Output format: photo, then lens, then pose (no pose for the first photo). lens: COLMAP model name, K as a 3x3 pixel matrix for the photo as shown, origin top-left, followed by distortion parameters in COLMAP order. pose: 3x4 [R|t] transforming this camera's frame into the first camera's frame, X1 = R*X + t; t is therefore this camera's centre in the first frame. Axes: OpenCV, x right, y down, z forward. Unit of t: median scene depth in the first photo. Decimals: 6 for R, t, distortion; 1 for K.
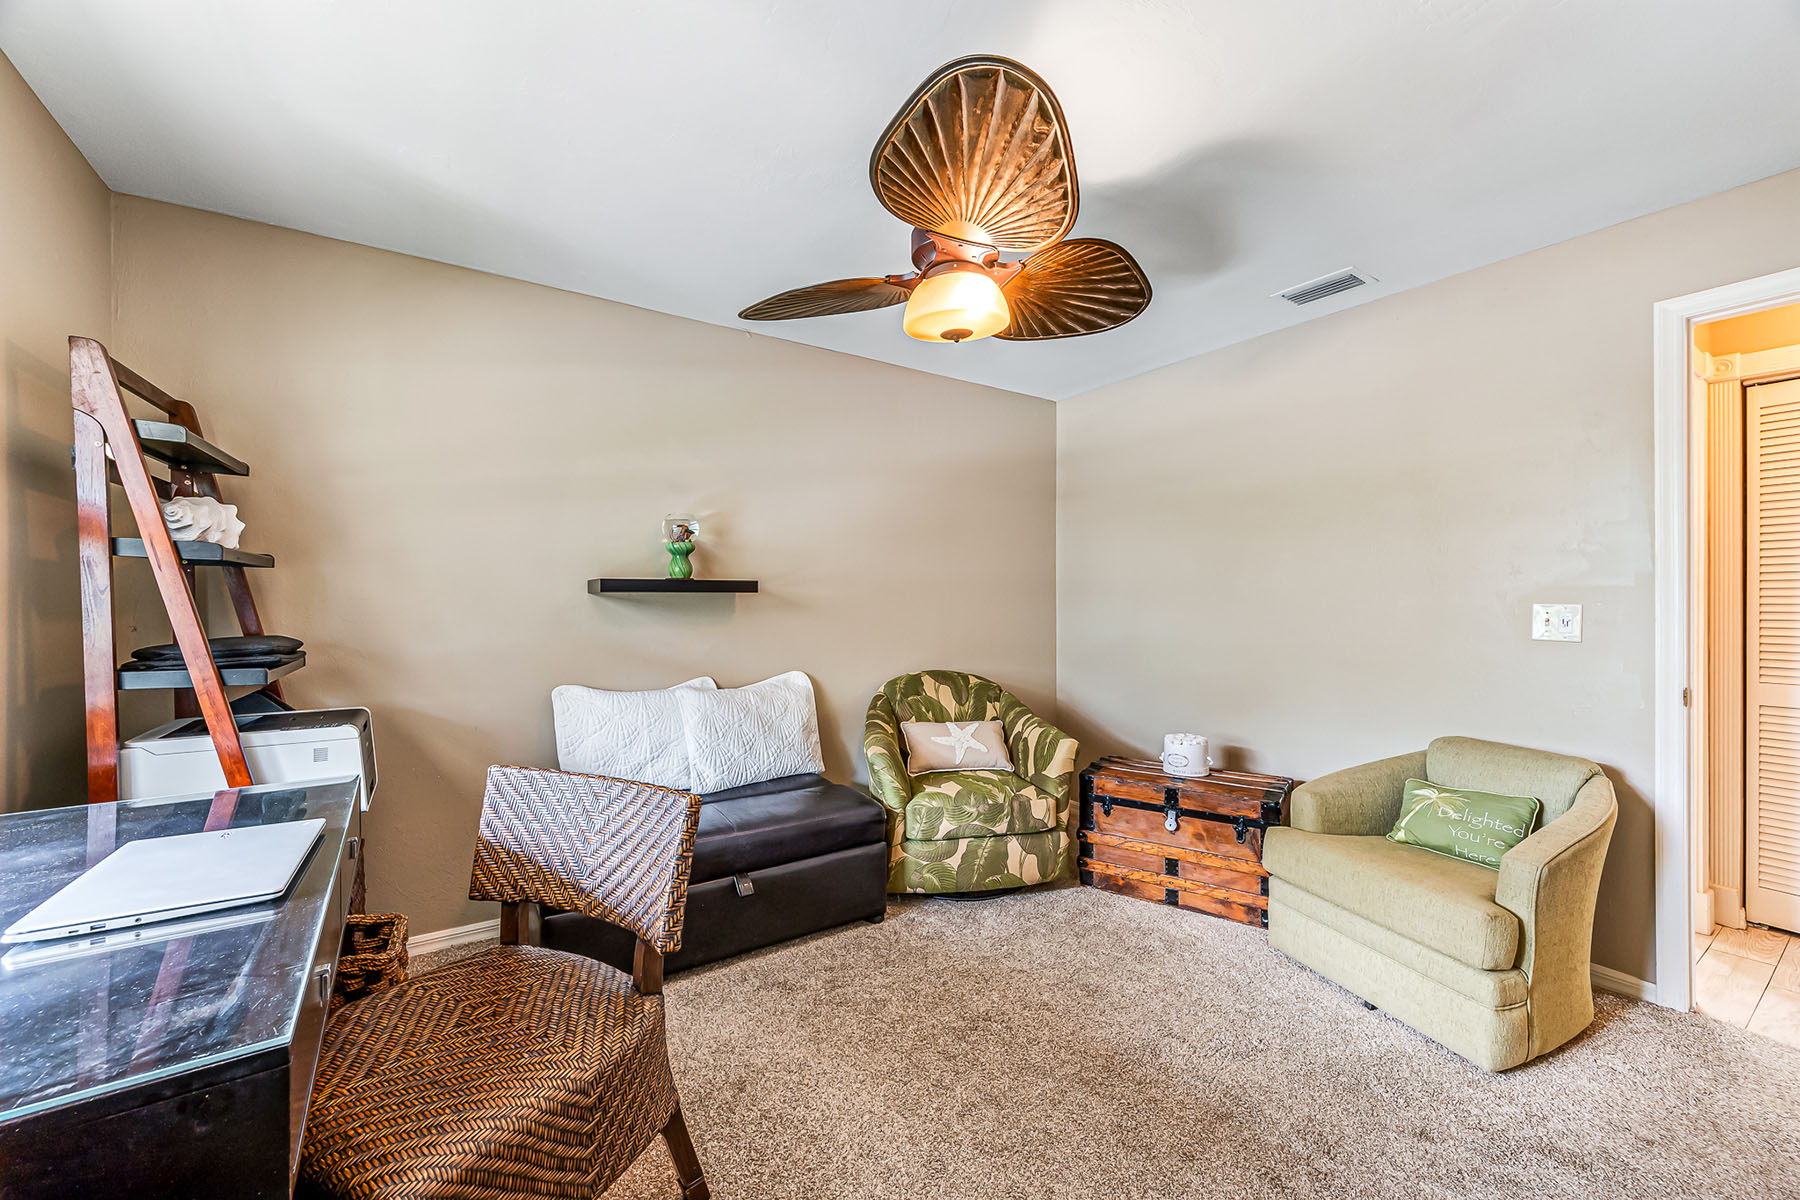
lens RADIAL K [[716.2, 0, 910.4], [0, 716.2, 599.1], [0, 0, 1]] dist [-0.000546, 0.000132]
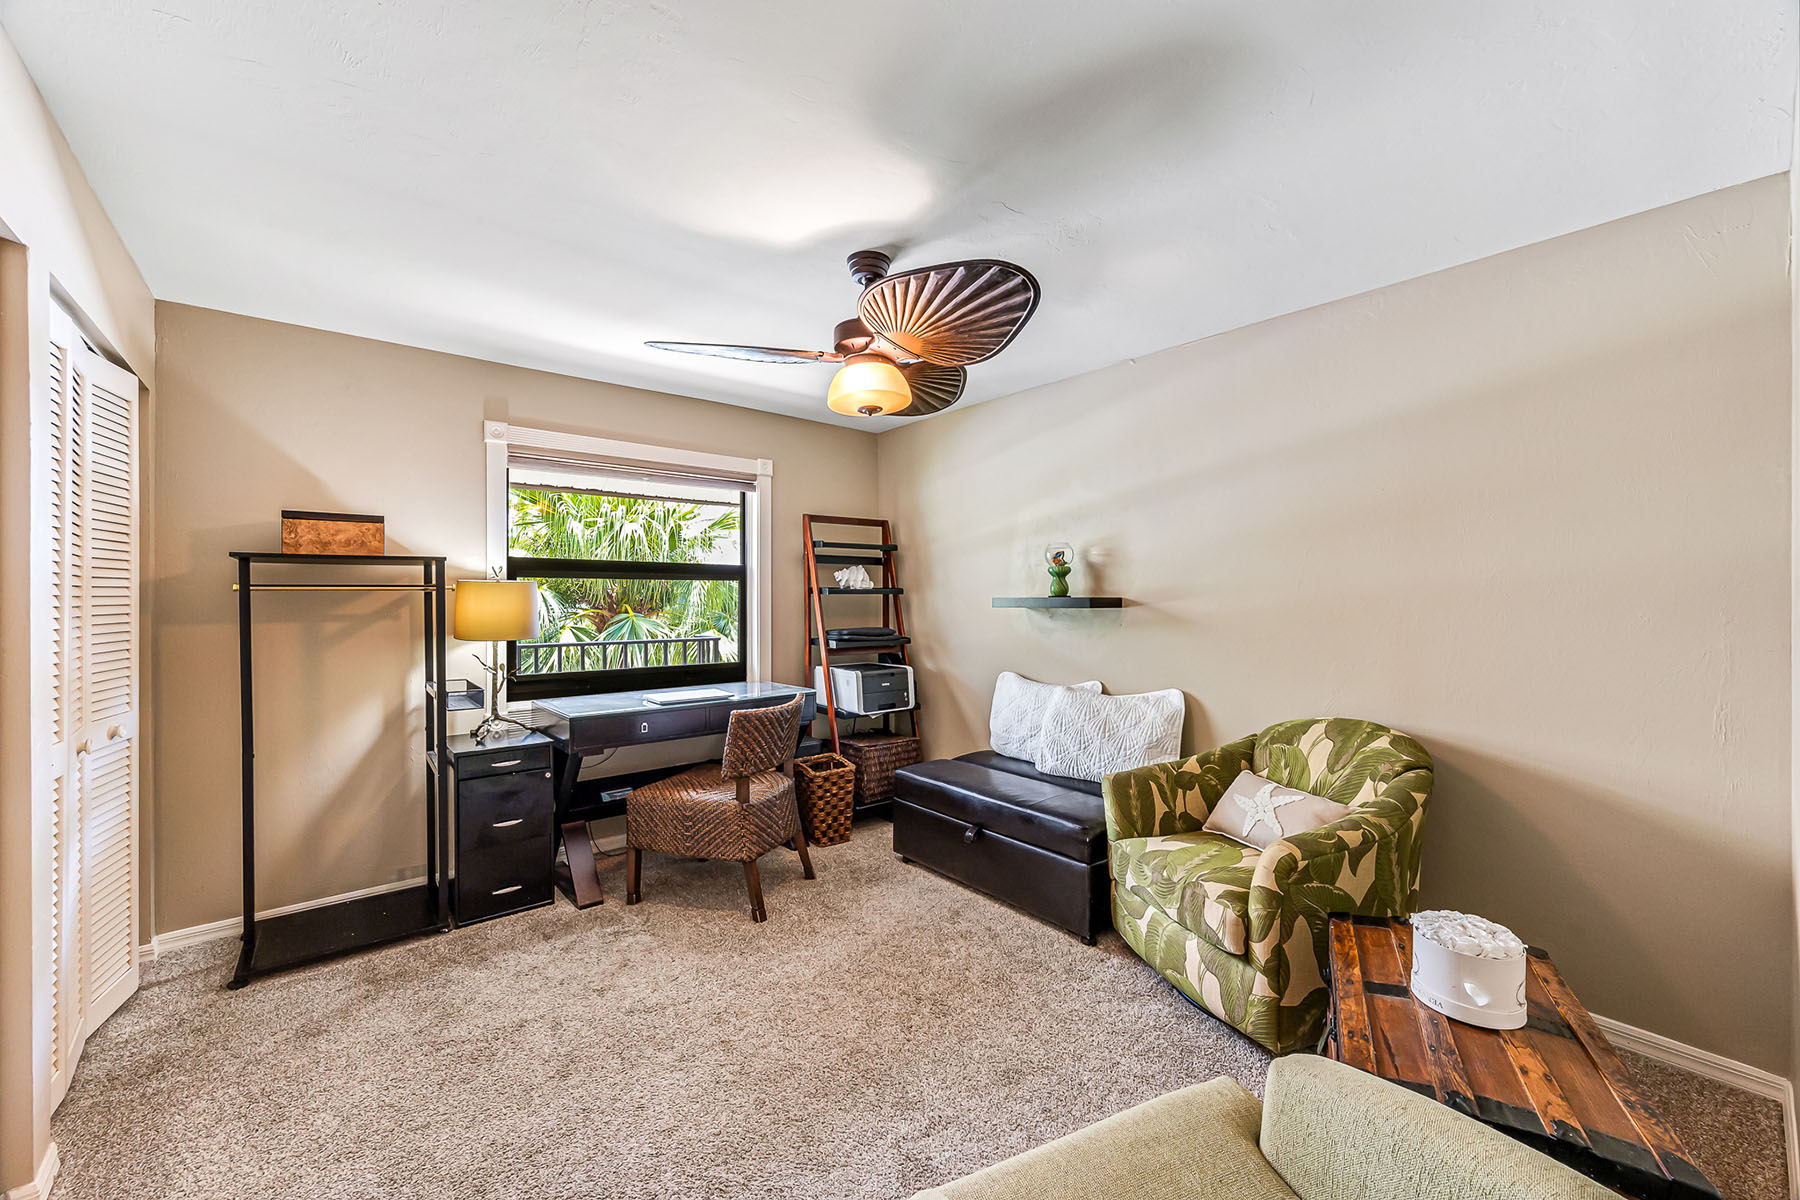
lens RADIAL K [[716.2, 0, 910.4], [0, 716.2, 599.1], [0, 0, 1]] dist [-0.000546, 0.000132]
pose [[0.100191, 0.000491, -0.994968, 0.857005], [-0.006779, 0.999977, -0.000189, -0.020252], [0.994945, 0.006764, 0.100193, 0.620176]]
